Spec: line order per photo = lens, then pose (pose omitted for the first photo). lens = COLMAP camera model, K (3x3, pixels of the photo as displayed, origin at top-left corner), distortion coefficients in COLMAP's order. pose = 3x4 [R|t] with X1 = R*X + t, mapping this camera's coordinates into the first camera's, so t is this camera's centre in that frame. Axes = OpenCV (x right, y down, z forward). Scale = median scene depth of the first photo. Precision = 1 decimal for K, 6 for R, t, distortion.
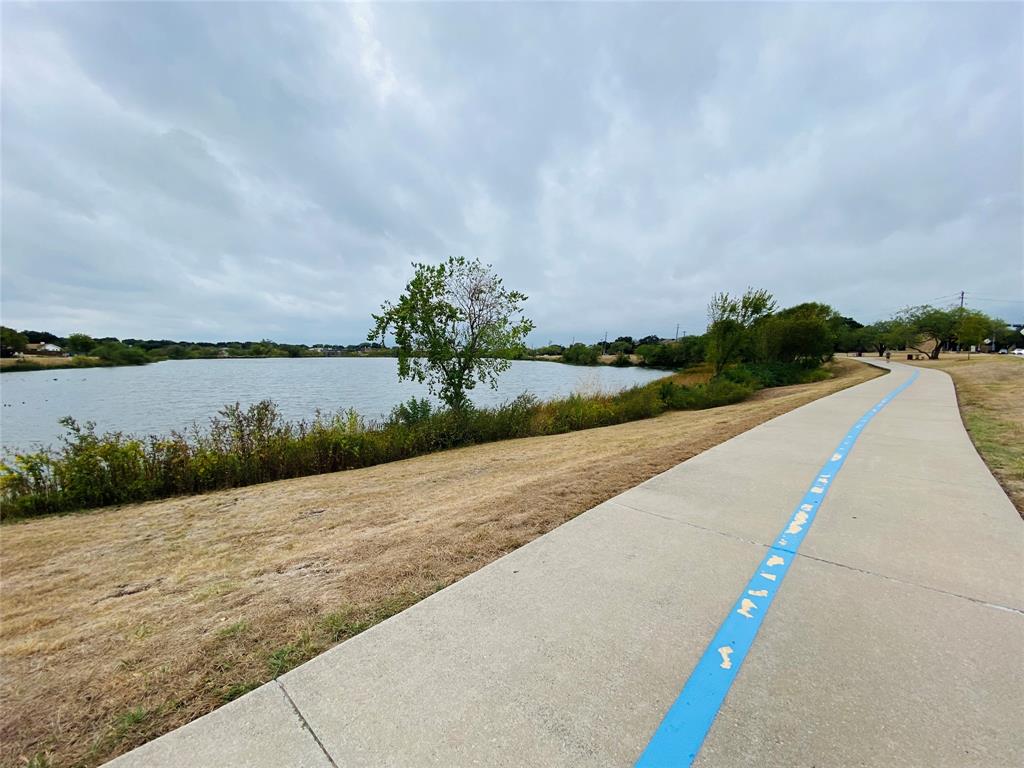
lens RADIAL K [[413.3, 0, 512.0], [0, 413.3, 384.0], [0, 0, 1]] dist [-0.000005, -0.015109]
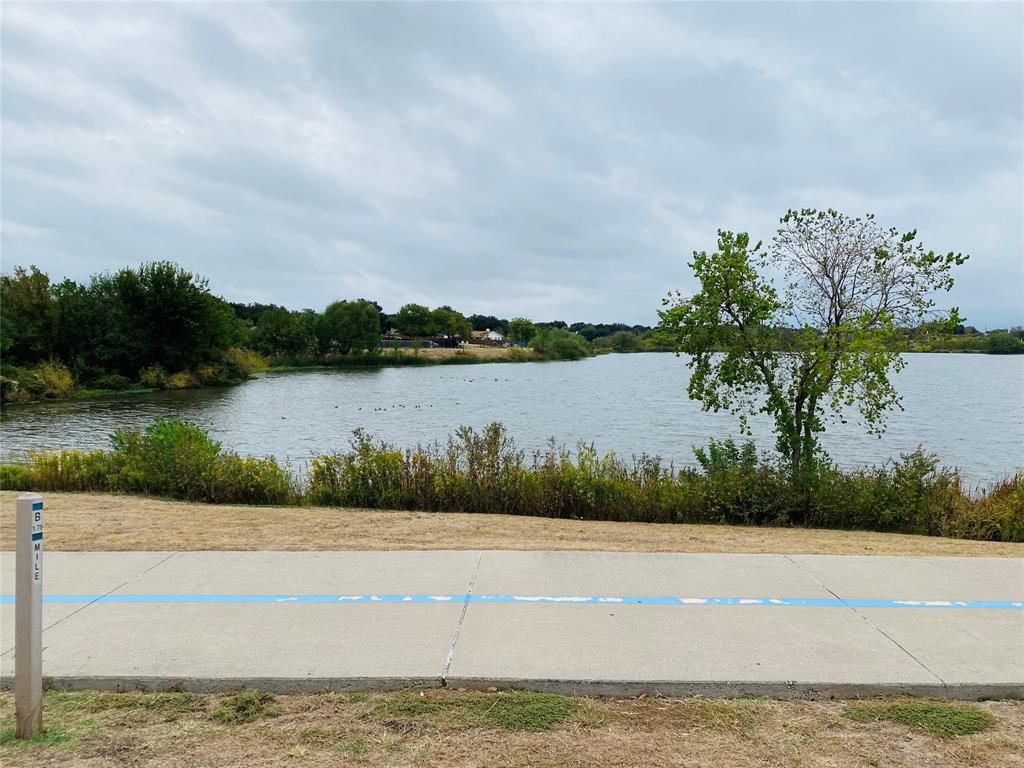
lens RADIAL K [[775.4, 0, 512.0], [0, 775.4, 384.0], [0, 0, 1]] dist [0.044671, -0.000214]
pose [[0.667083, 0.040247, -0.743896, 0.125025], [-0.055392, 0.998455, 0.004346, -0.009963], [0.742921, 0.038307, 0.668282, -0.017398]]
